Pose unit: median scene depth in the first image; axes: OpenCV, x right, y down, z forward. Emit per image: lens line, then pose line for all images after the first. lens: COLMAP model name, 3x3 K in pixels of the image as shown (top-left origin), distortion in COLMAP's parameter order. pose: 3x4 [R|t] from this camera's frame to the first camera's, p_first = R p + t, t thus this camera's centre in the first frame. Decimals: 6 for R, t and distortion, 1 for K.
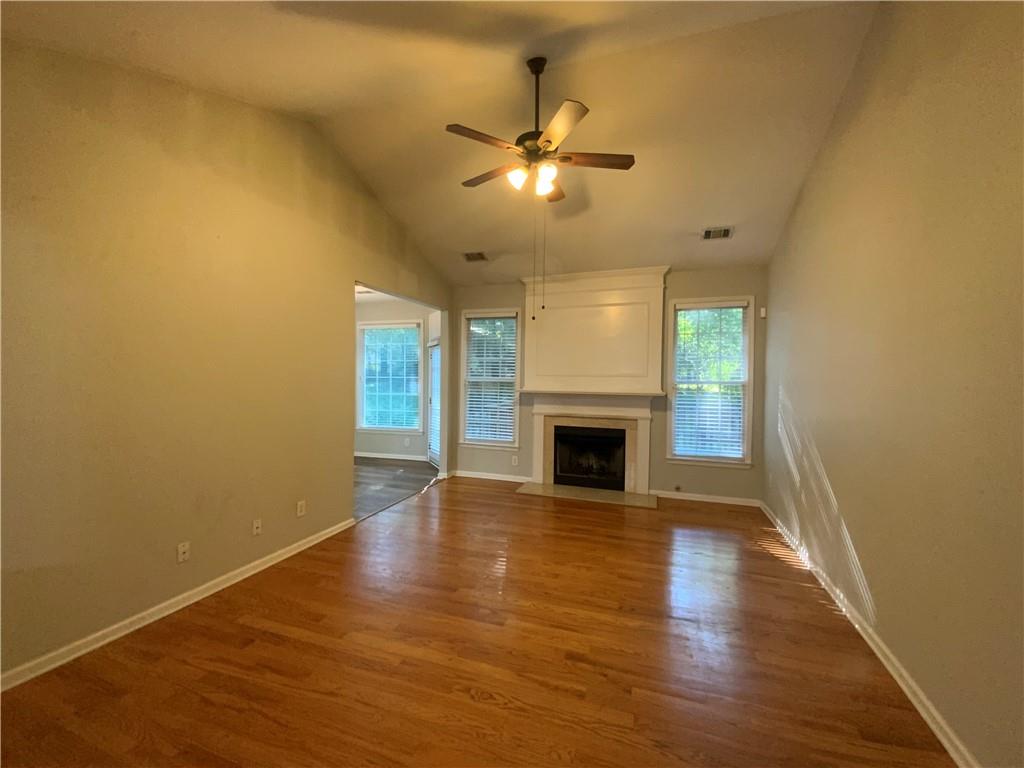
lens RADIAL K [[417.9, 0, 512.6], [0, 417.9, 385.0], [0, 0, 1]] dist [0.011804, -0.001145]
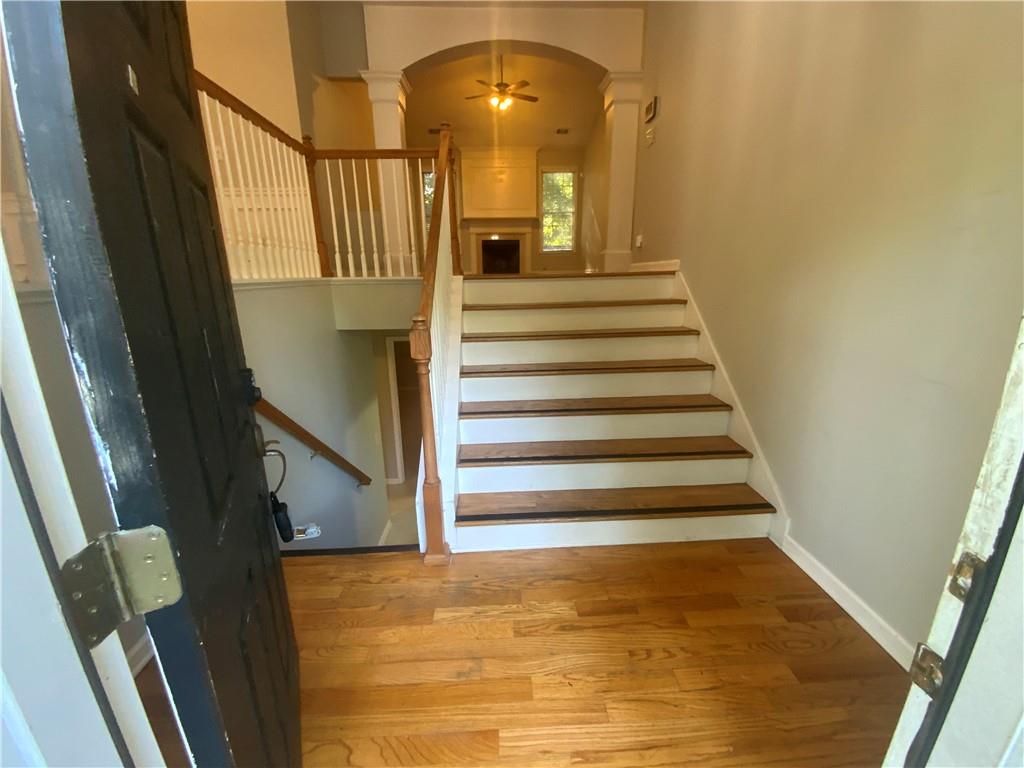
lens RADIAL K [[417.9, 0, 514.5], [0, 417.9, 388.3], [0, 0, 1]] dist [0.011804, -0.001145]
pose [[0.926400, -0.127055, 0.354457, -0.537787], [0.035105, 0.966395, 0.254654, 0.283576], [-0.374901, -0.223469, 0.899728, -0.910325]]
